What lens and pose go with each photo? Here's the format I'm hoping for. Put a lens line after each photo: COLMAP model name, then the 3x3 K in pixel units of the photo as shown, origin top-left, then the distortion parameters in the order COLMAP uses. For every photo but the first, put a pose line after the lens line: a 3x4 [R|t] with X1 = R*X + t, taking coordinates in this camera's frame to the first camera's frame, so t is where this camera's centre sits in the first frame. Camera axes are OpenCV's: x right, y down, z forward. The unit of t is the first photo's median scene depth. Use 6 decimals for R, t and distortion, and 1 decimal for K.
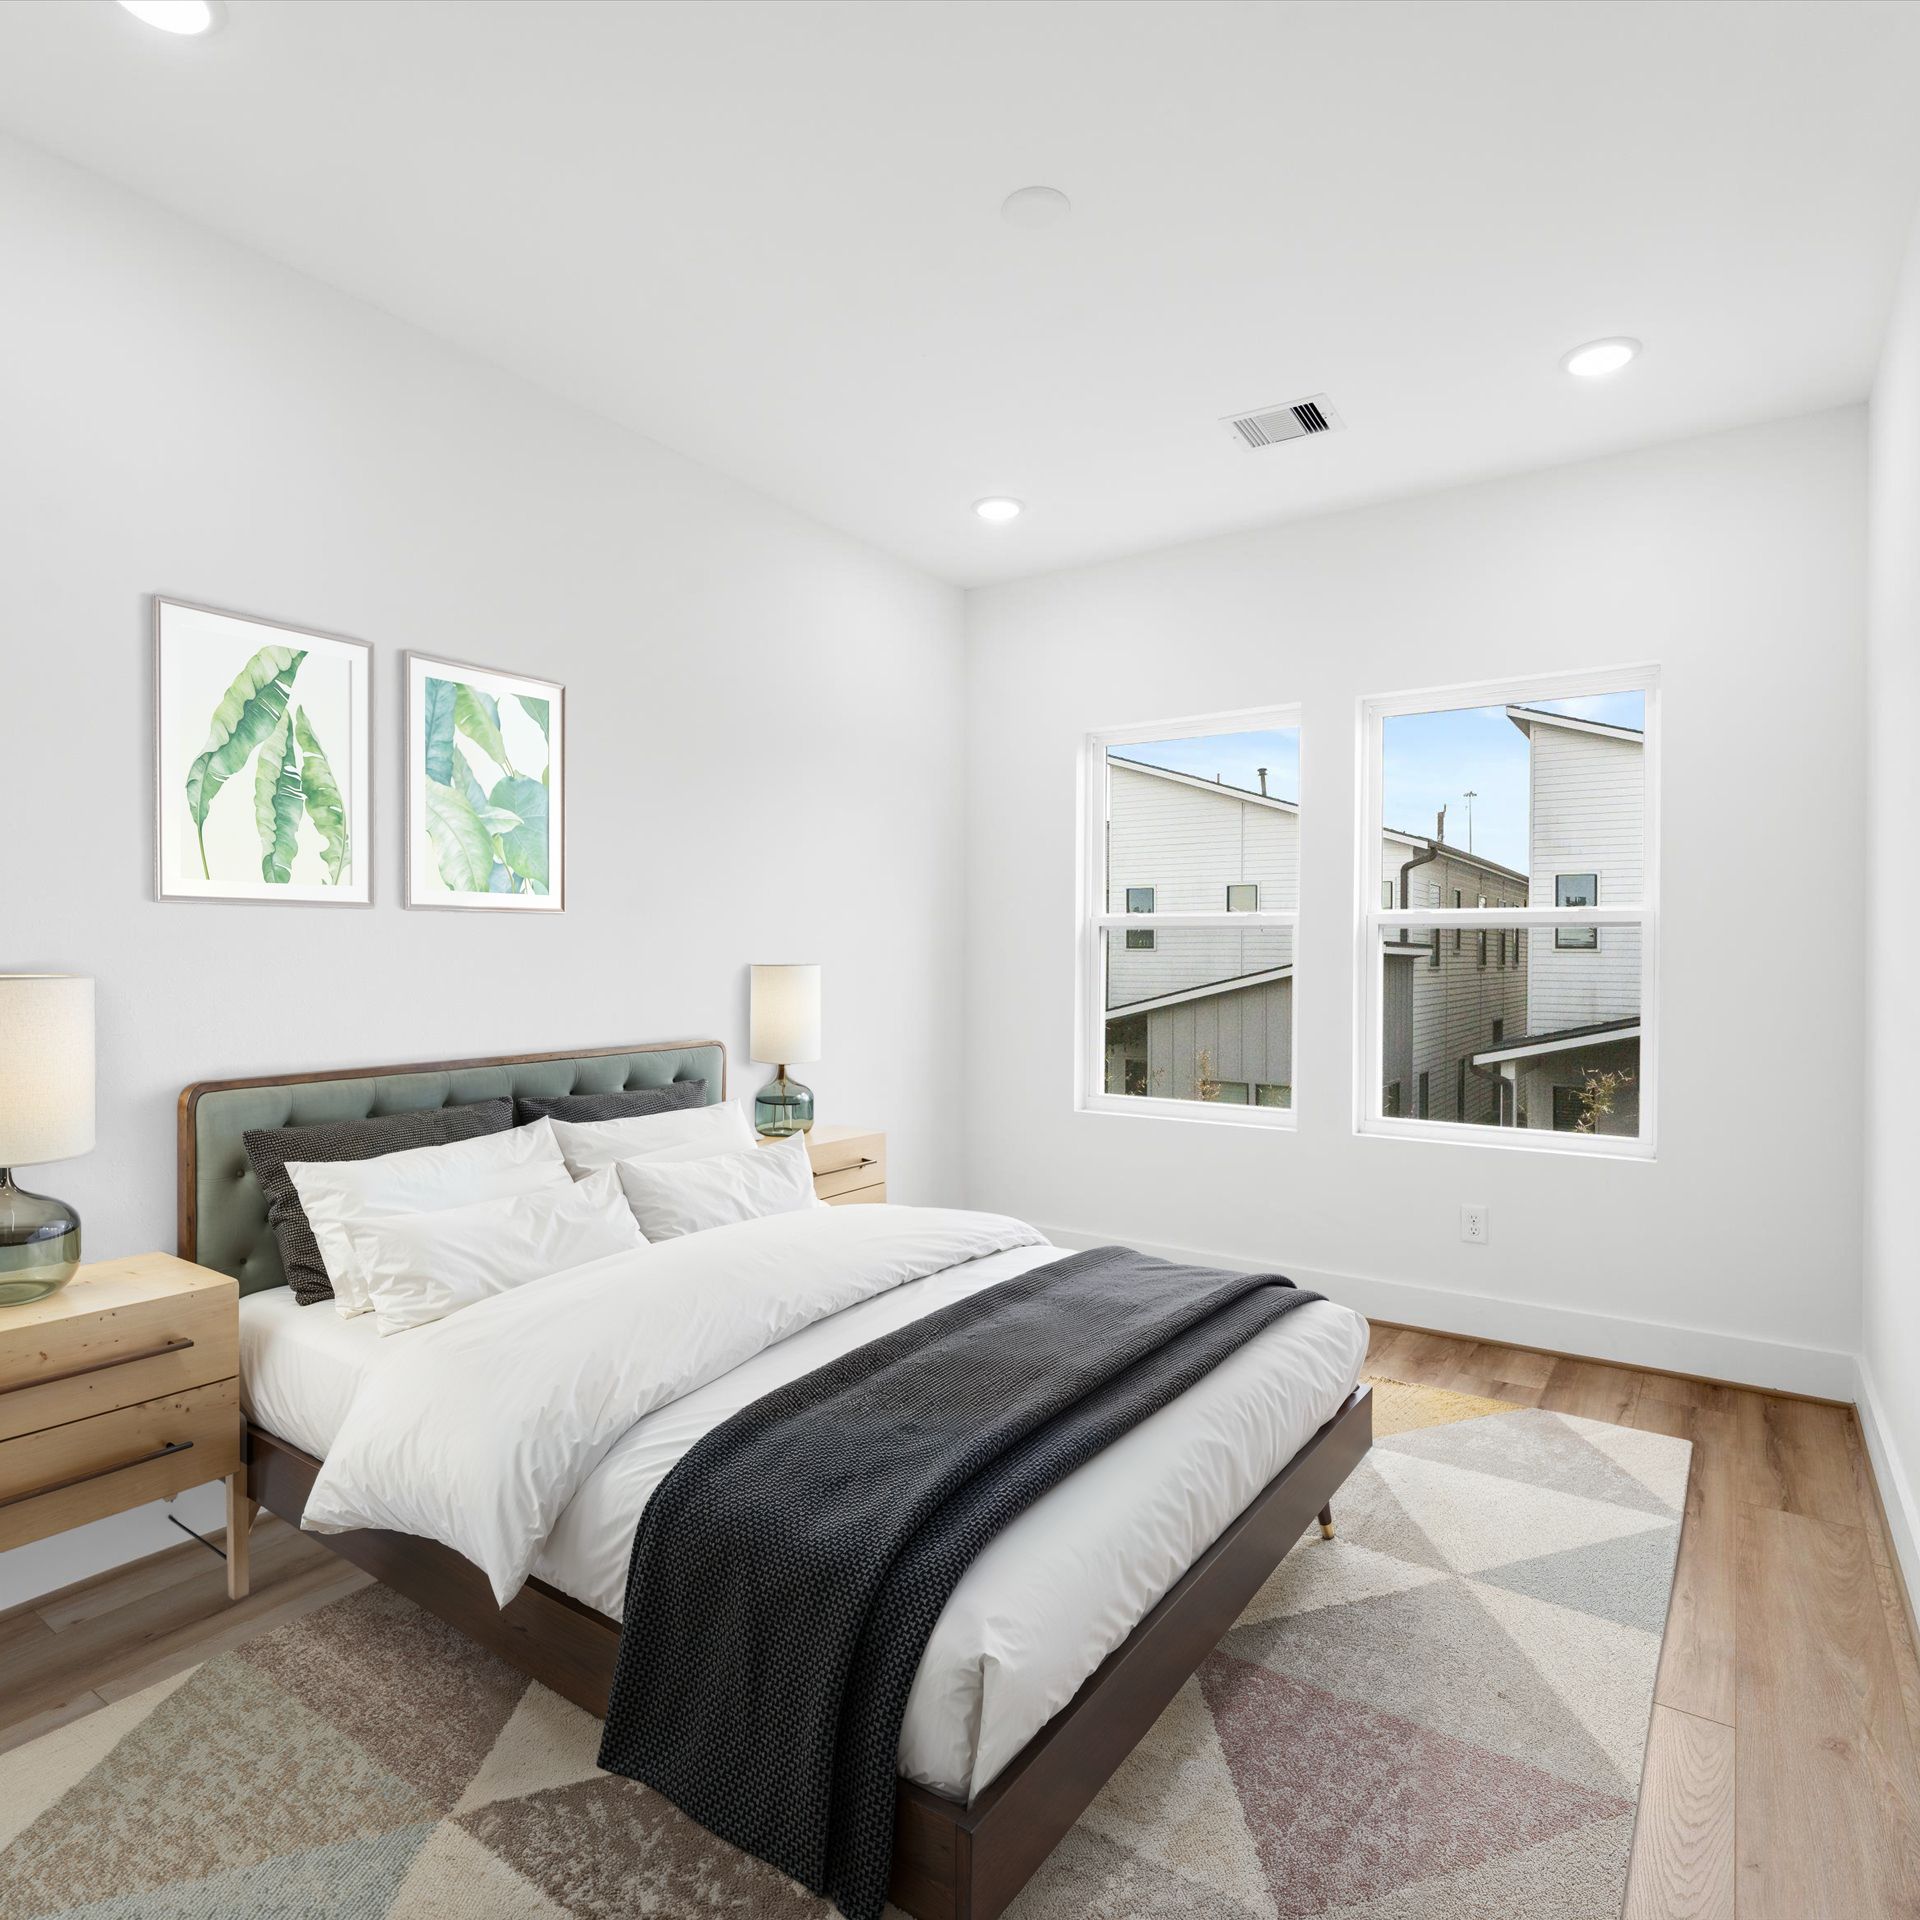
lens RADIAL K [[1148.8, 0, 957.2], [0, 1148.8, 969.7], [0, 0, 1]] dist [-0.001176, 0.001942]
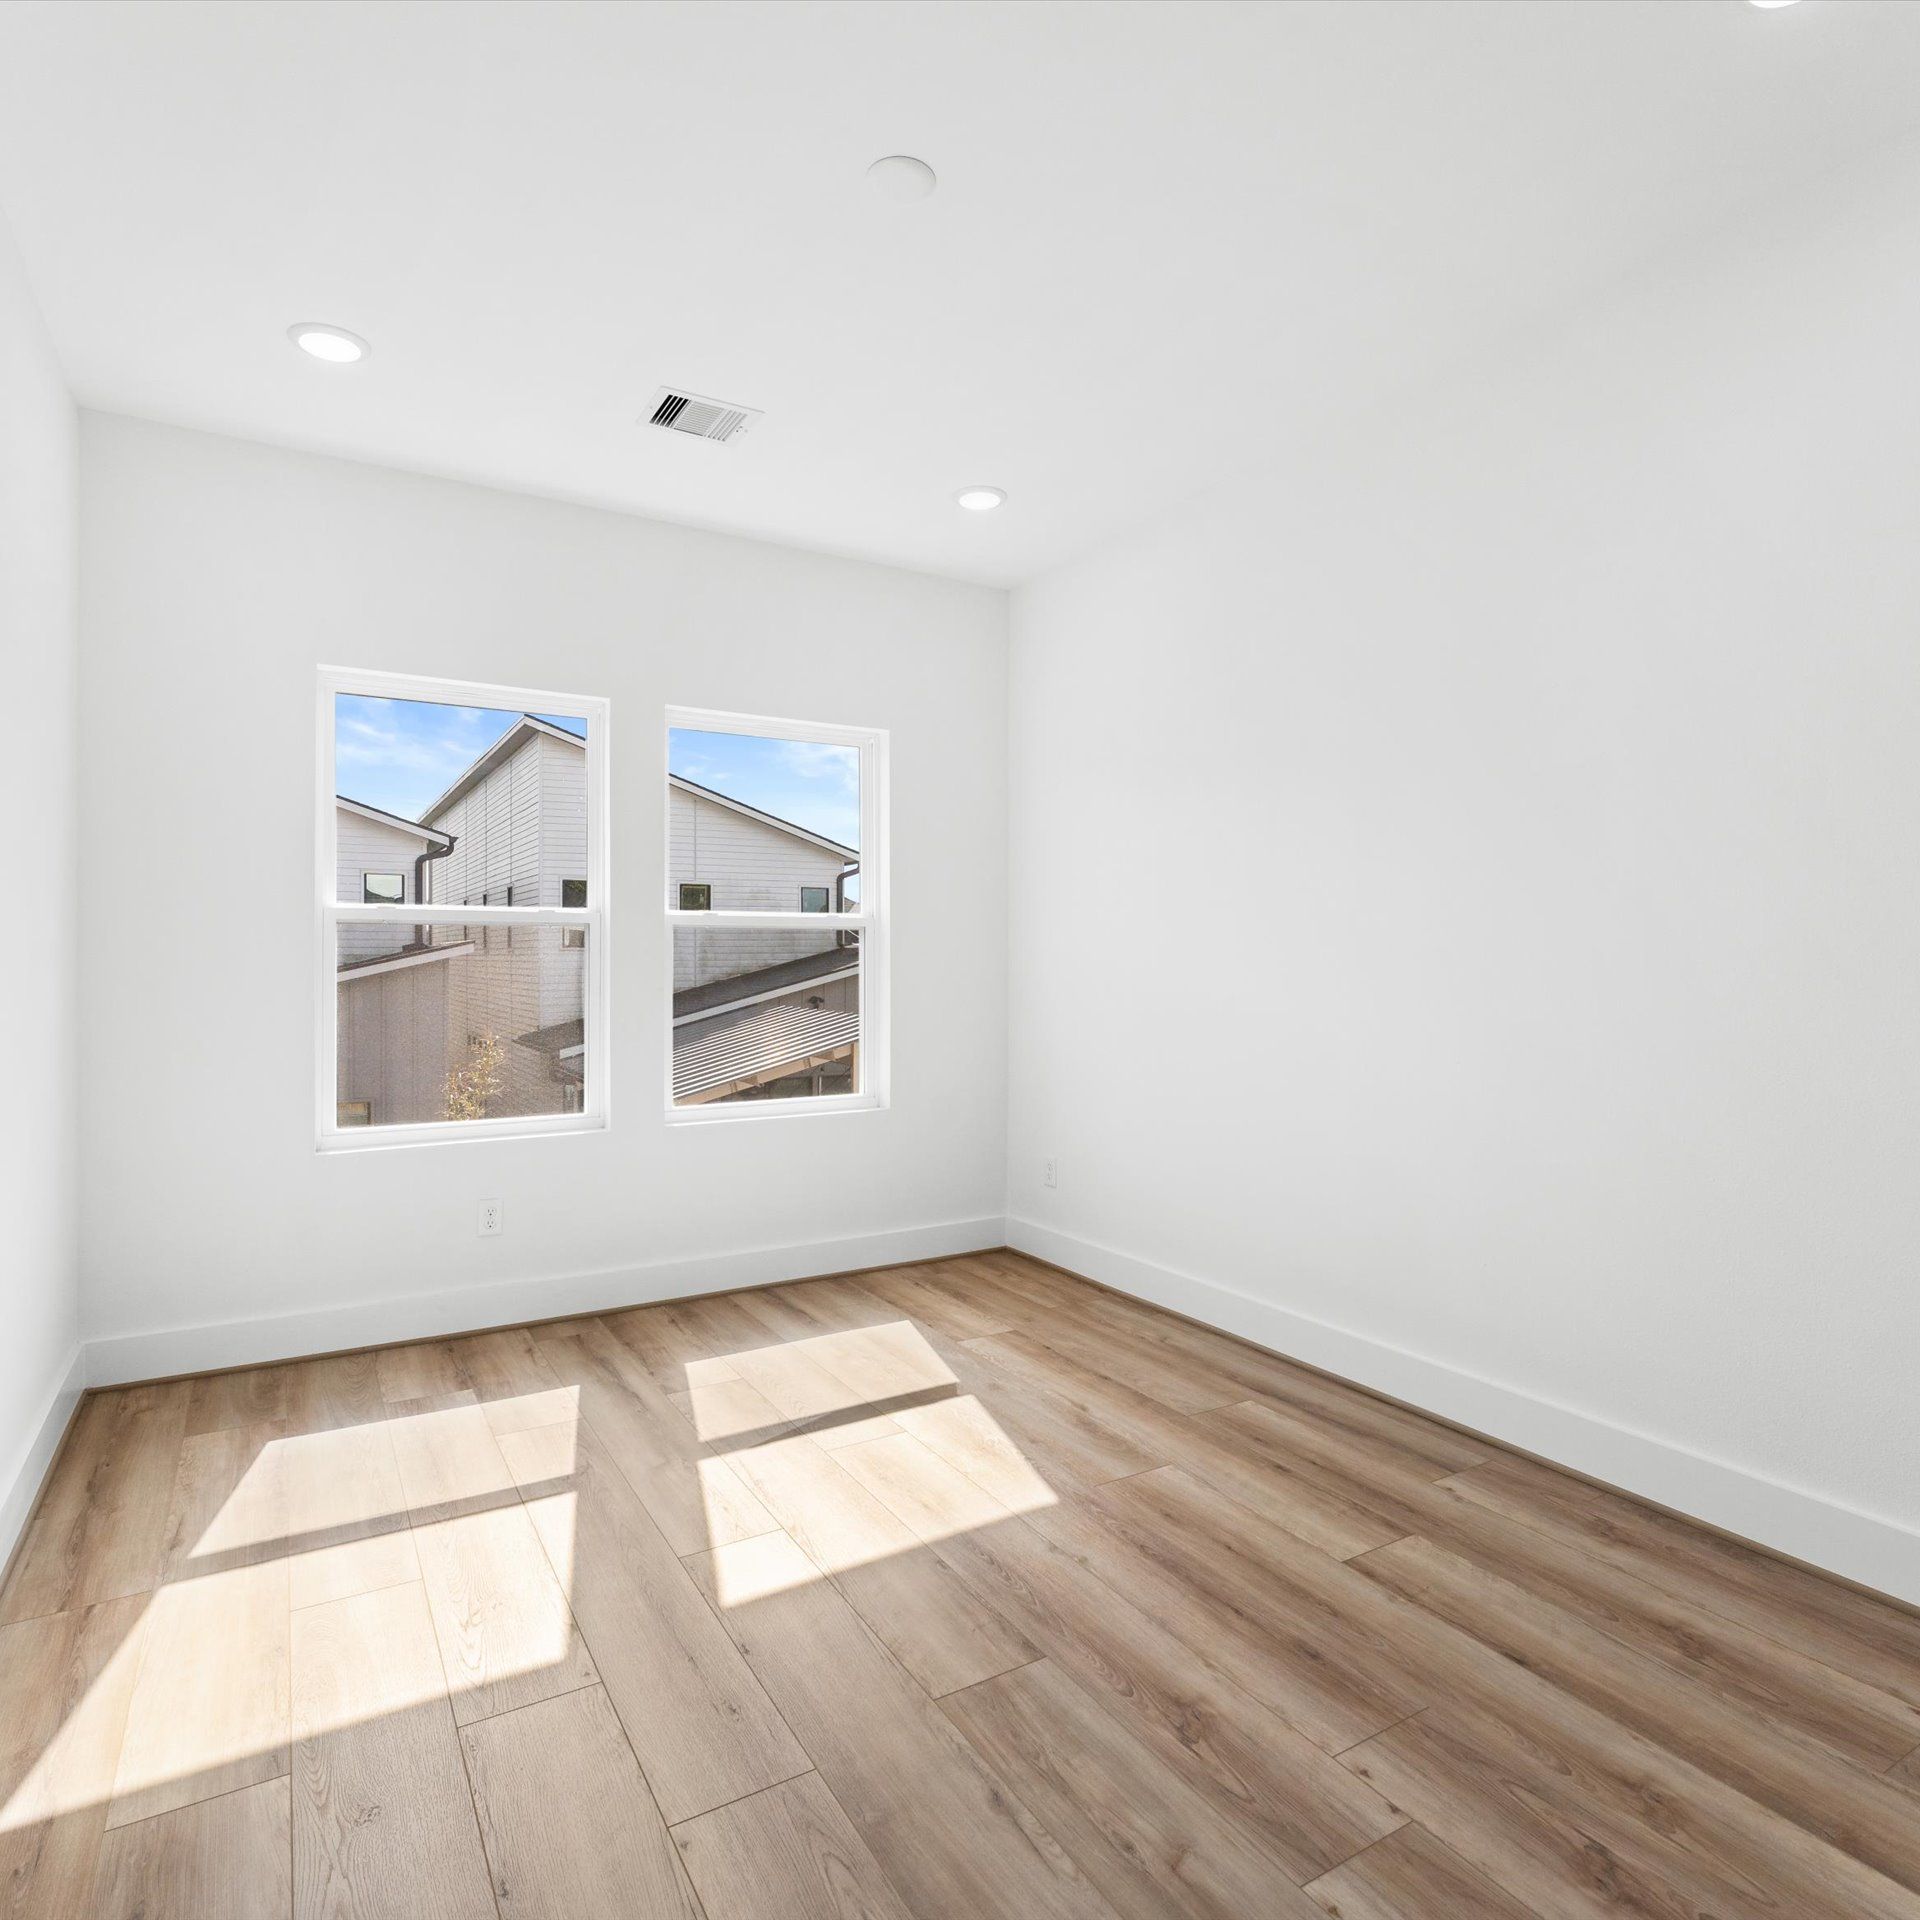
lens RADIAL K [[1148.8, 0, 957.2], [0, 1148.8, 969.7], [0, 0, 1]] dist [-0.001176, 0.001942]
pose [[0.395288, -0.014825, 0.918438, -0.318678], [0.012723, 0.999862, 0.010664, -0.003009], [-0.918469, 0.007470, 0.395422, 0.220283]]
